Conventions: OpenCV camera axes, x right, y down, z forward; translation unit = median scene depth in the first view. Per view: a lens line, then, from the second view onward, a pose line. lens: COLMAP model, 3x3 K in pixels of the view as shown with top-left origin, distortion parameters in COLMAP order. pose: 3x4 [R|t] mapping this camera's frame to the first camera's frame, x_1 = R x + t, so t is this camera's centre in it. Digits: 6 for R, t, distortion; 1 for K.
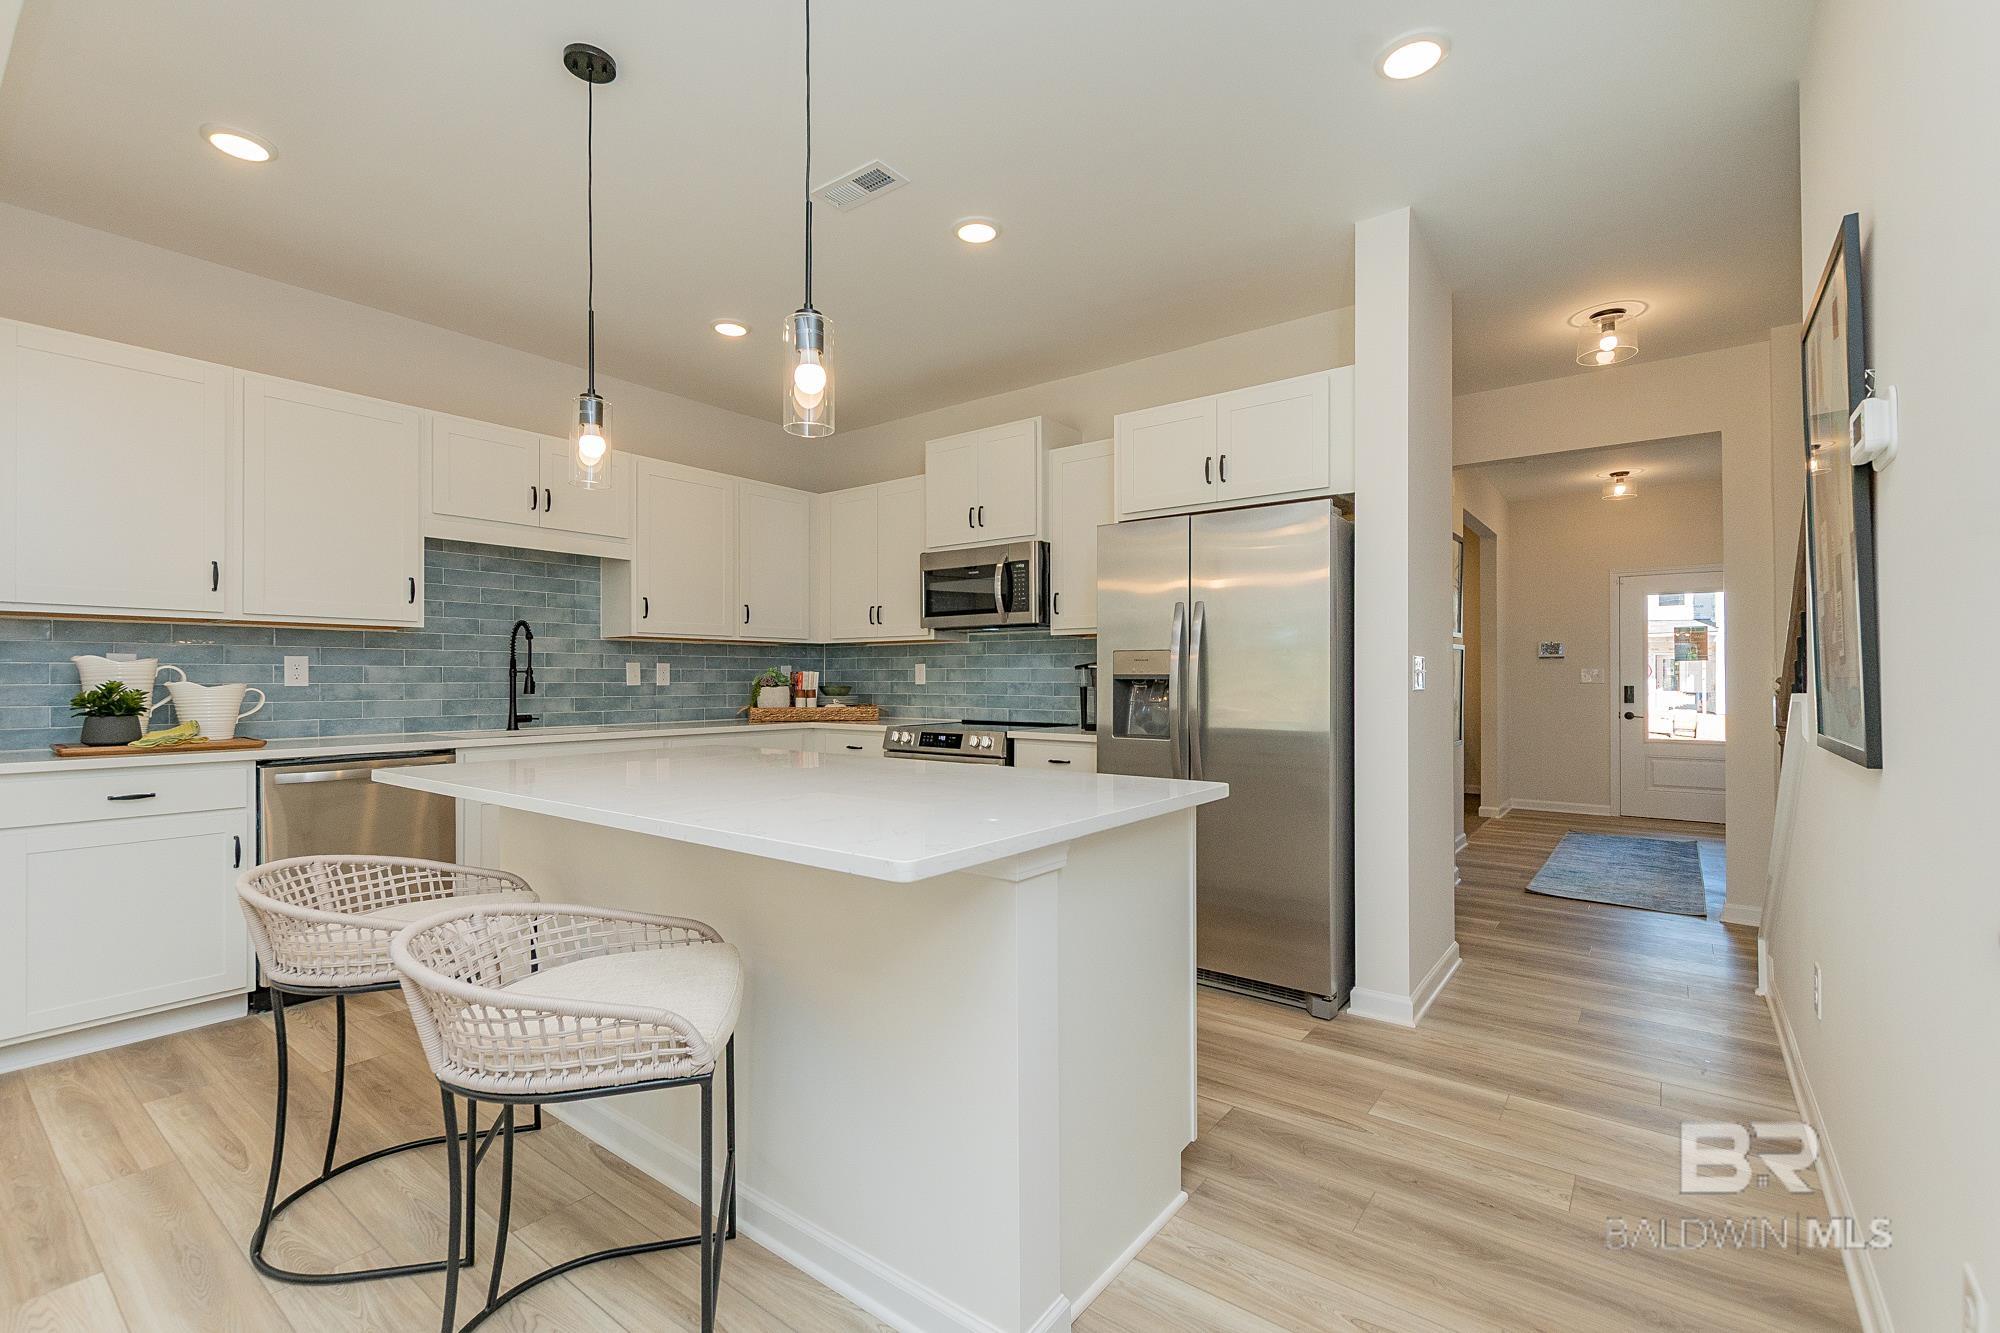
lens RADIAL K [[892.4, 0, 974.9], [0, 892.4, 668.0], [0, 0, 1]] dist [0.005453, -0.002217]
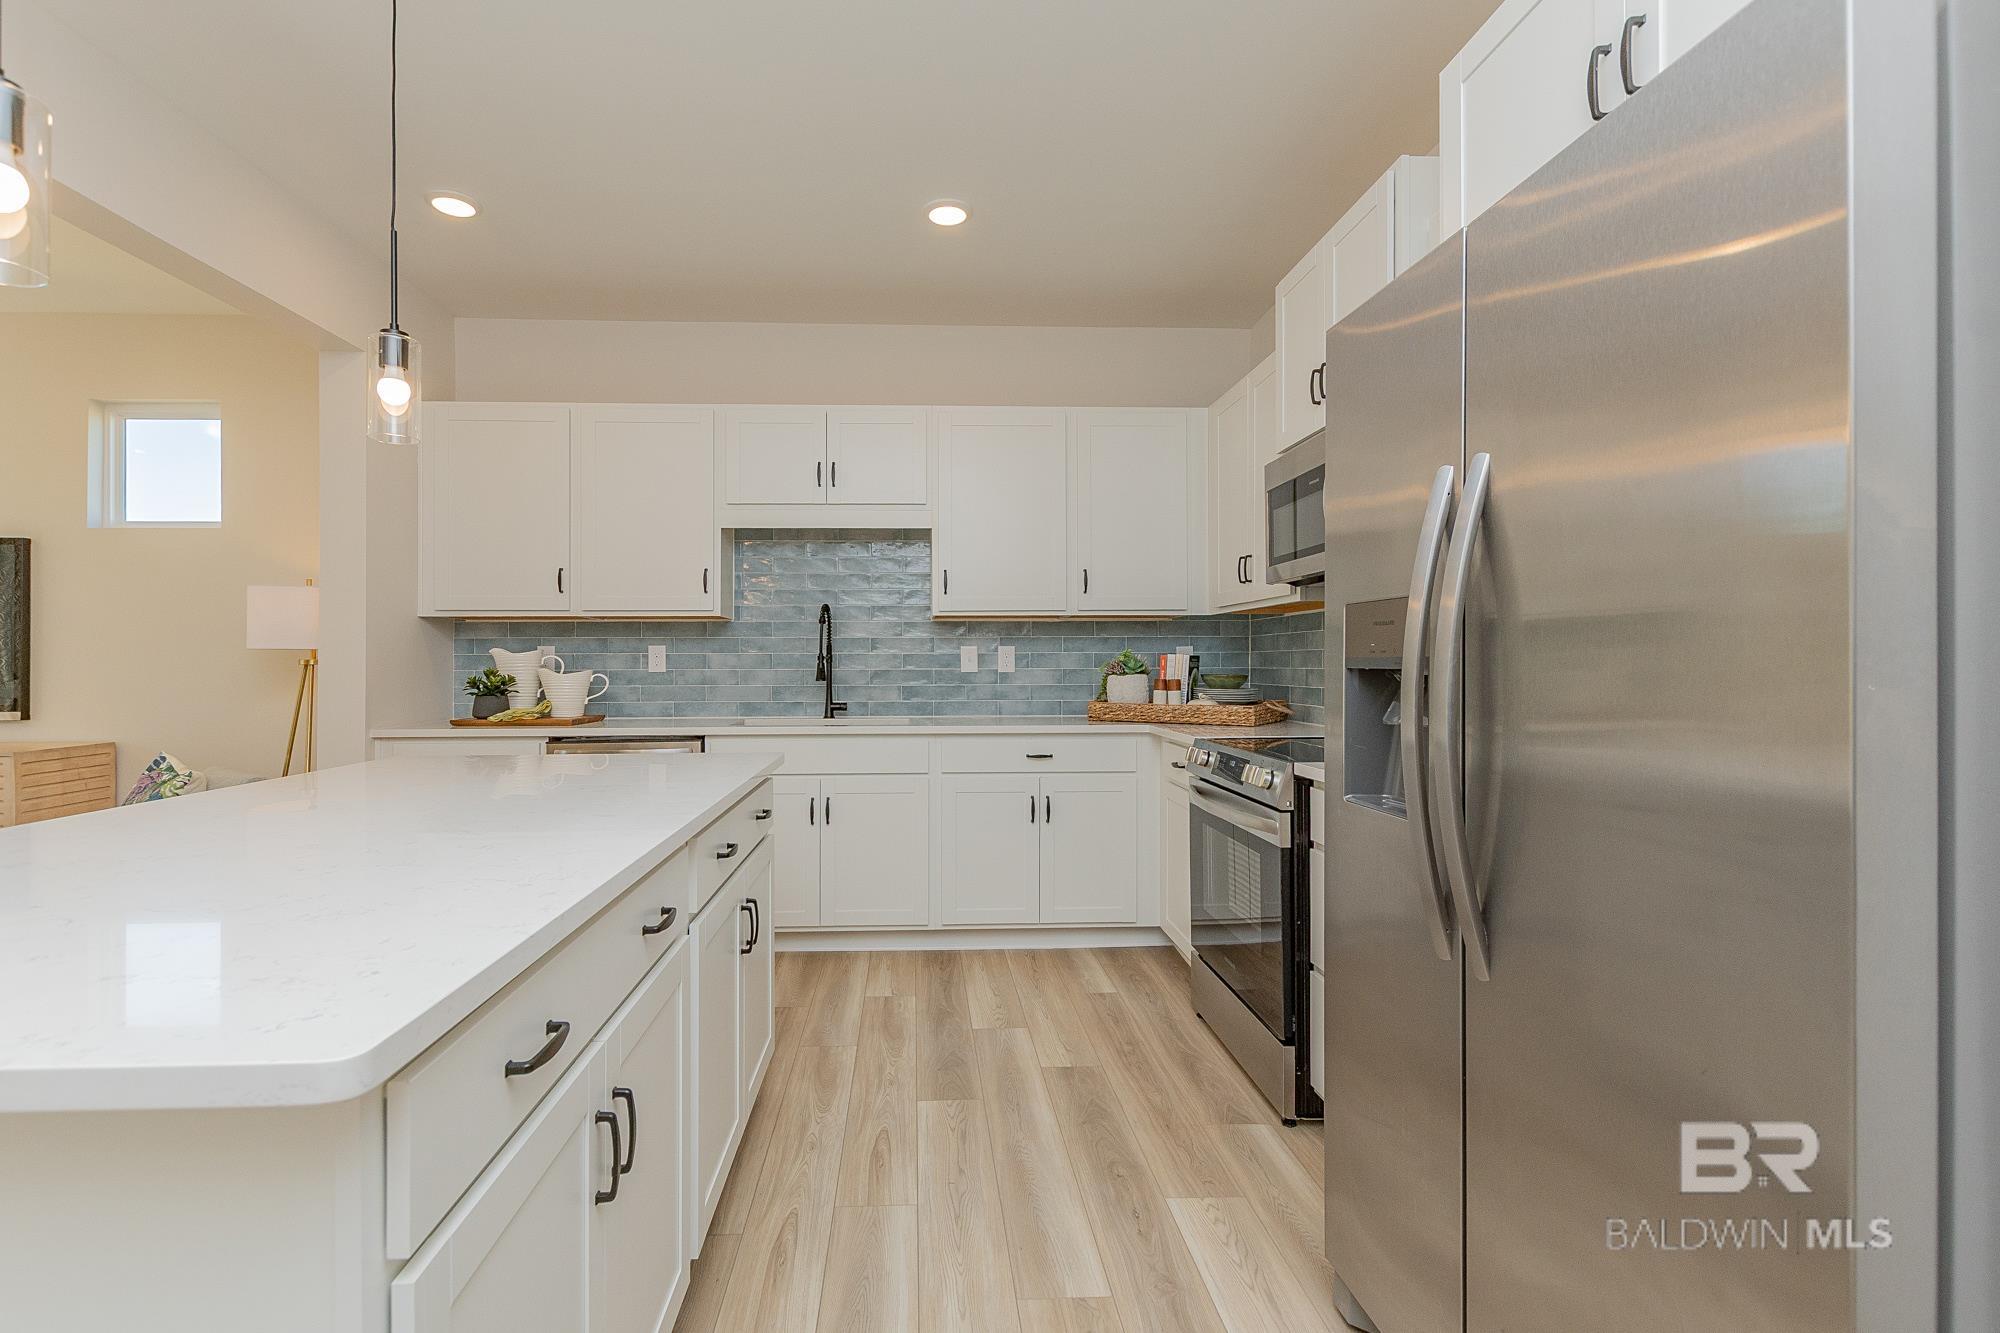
lens RADIAL K [[892.4, 0, 957.0], [0, 892.4, 661.9], [0, 0, 1]] dist [0.005453, -0.002217]
pose [[0.657140, -0.001017, -0.753768, 0.294601], [0.012231, 0.999882, 0.009314, 0.001330], [0.753670, -0.015339, 0.657074, 0.462304]]
